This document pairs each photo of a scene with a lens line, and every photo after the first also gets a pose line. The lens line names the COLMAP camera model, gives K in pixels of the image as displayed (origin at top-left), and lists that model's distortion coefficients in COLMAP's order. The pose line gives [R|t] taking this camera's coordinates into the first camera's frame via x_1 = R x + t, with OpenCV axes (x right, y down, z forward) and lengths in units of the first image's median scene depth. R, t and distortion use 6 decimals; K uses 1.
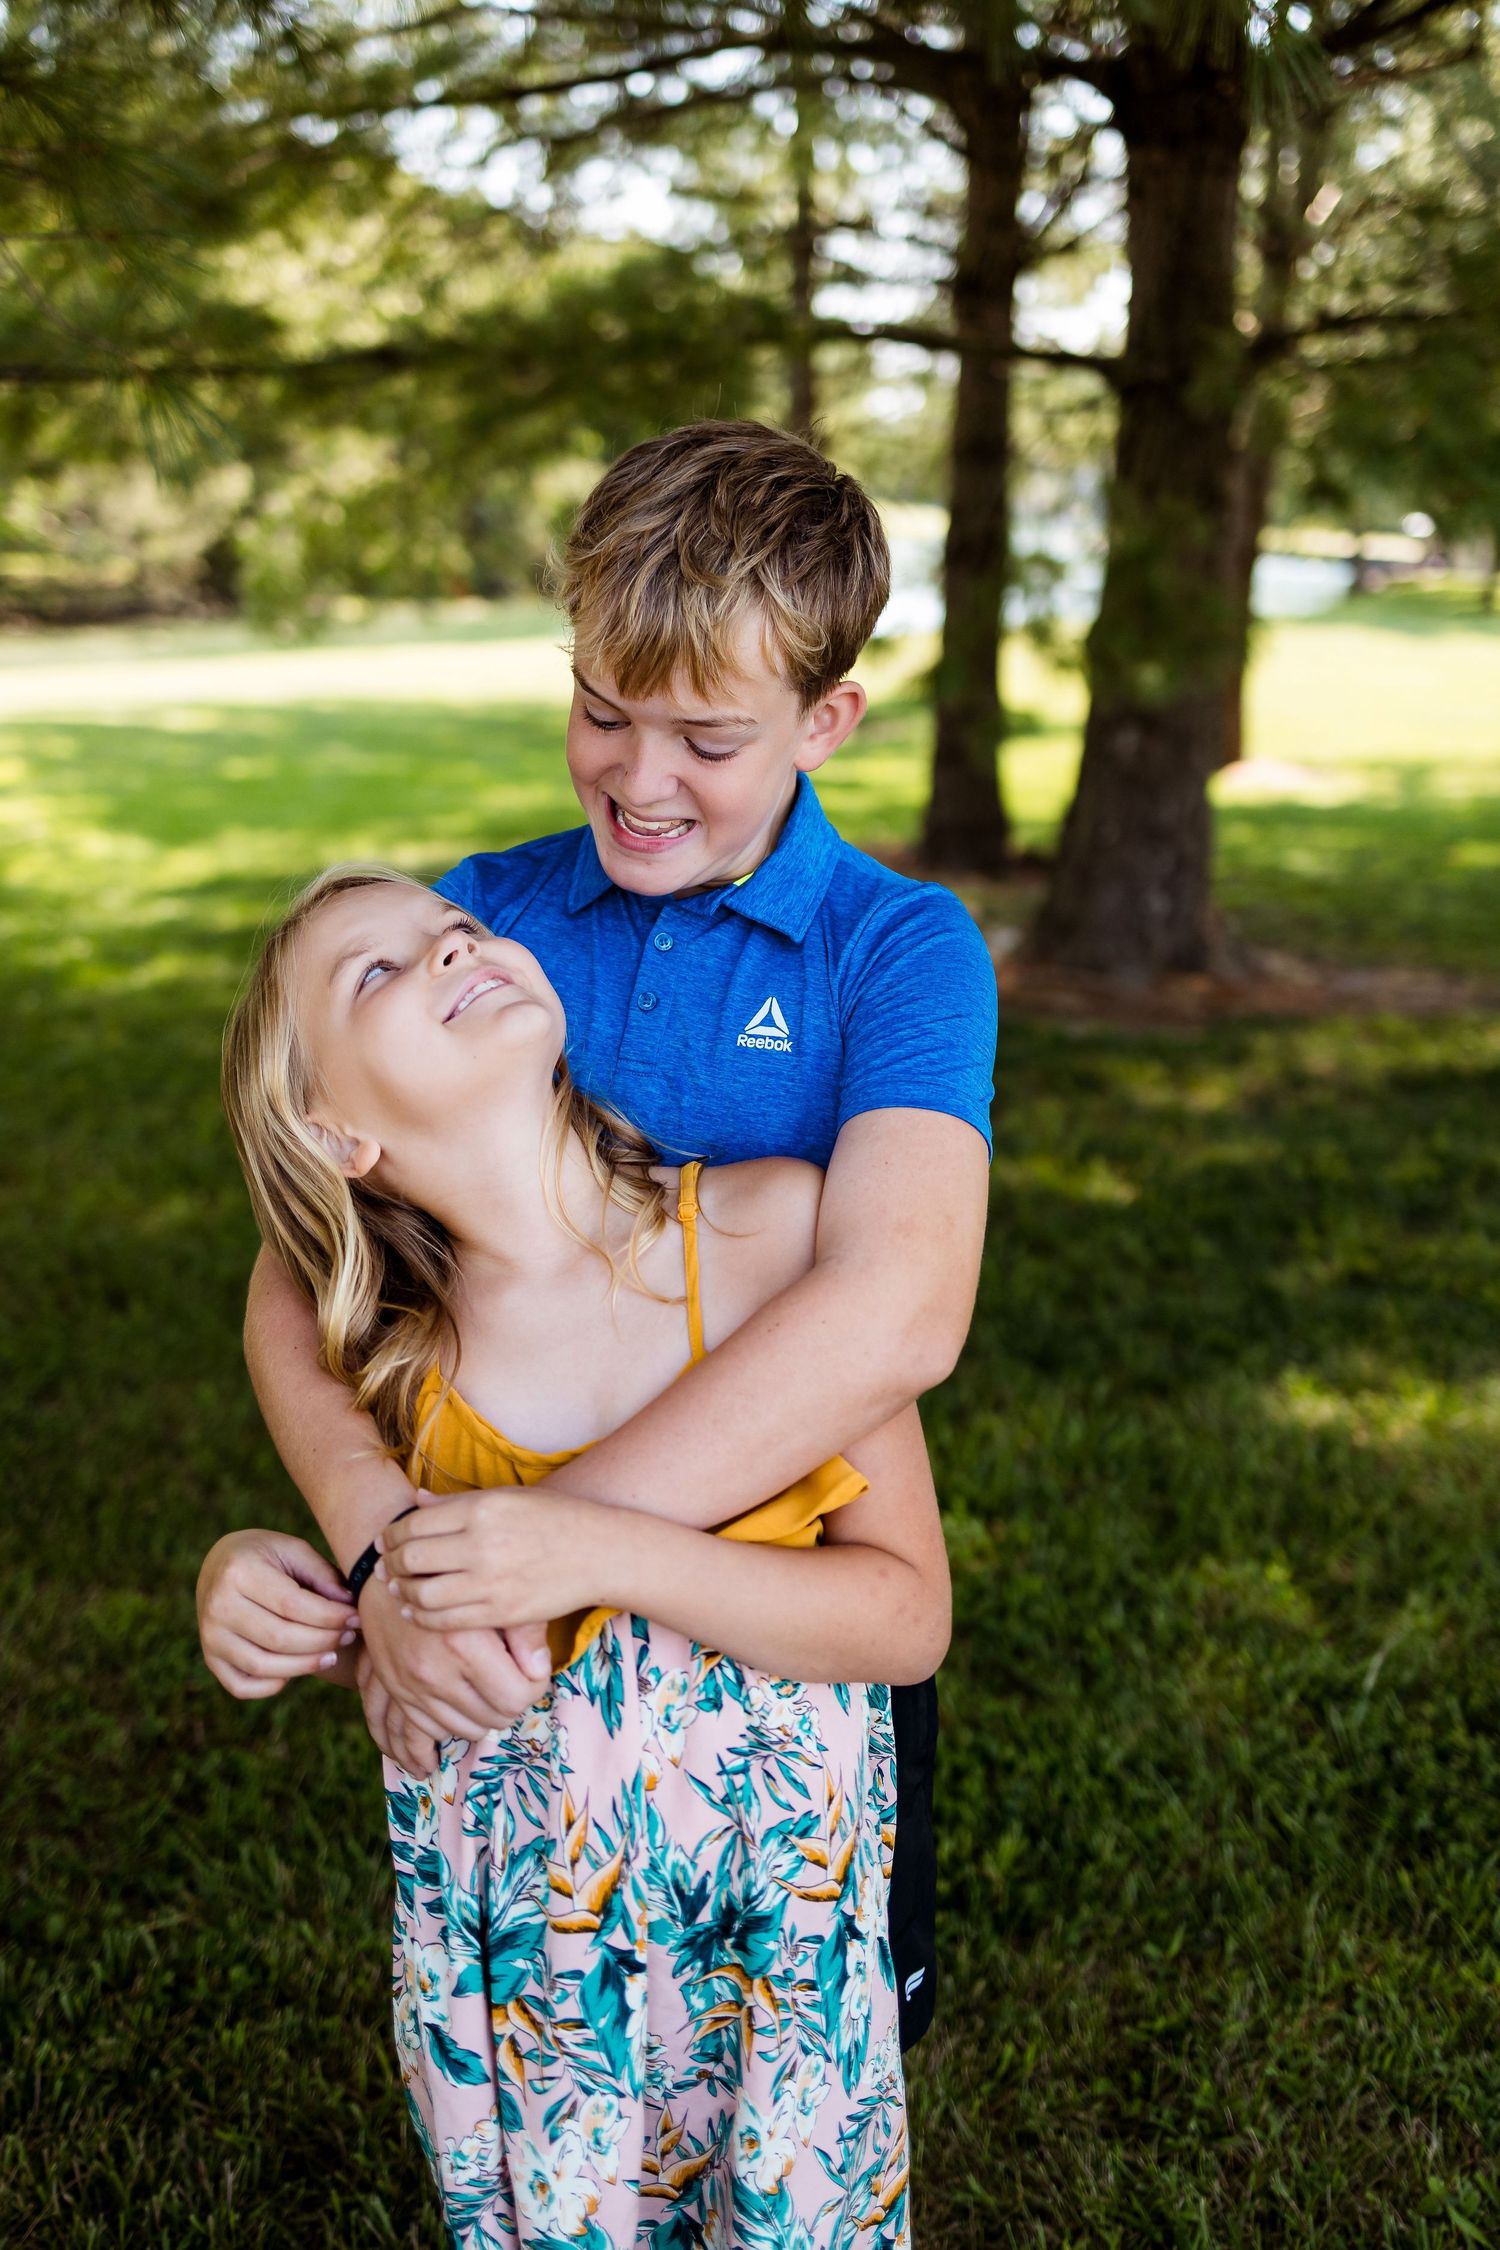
lens RADIAL K [[2386.1, 0, 731.0], [0, 2386.1, 1147.2], [0, 0, 1]] dist [0.002280, 0.000000]
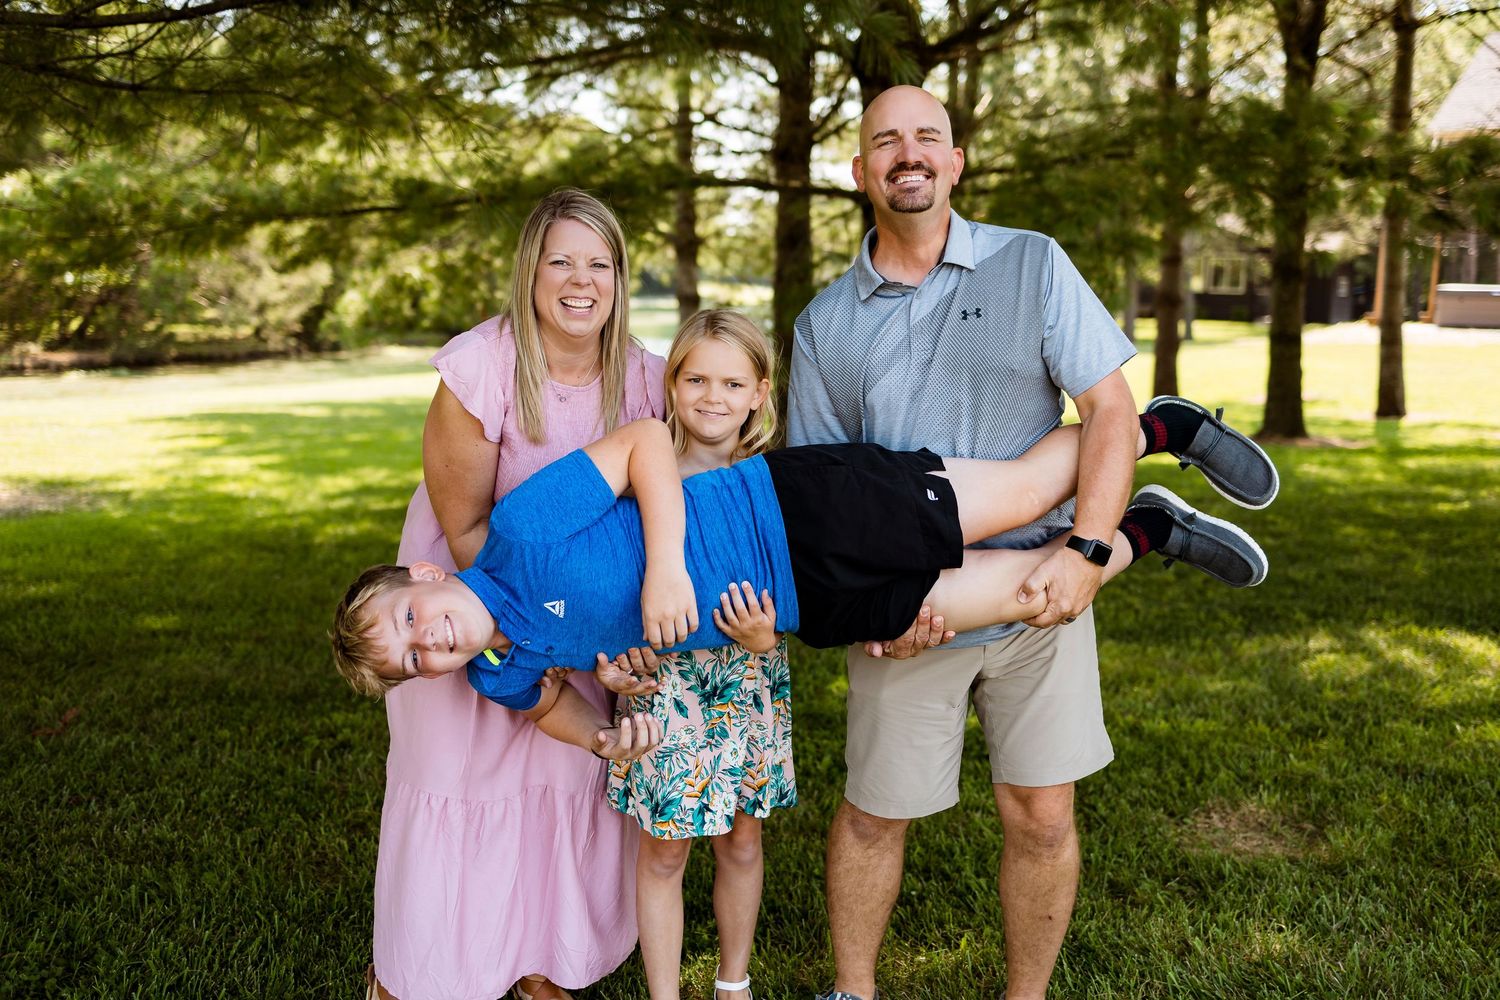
lens RADIAL K [[1590.7, 0, 754.1], [0, 1590.7, 484.0], [0, 0, 1]] dist [0.002280, 0.000000]
pose [[0.997131, -0.024588, 0.071588, -0.012626], [0.034225, 0.990024, -0.136681, 0.047726], [-0.067513, 0.138739, 0.988025, -0.145296]]
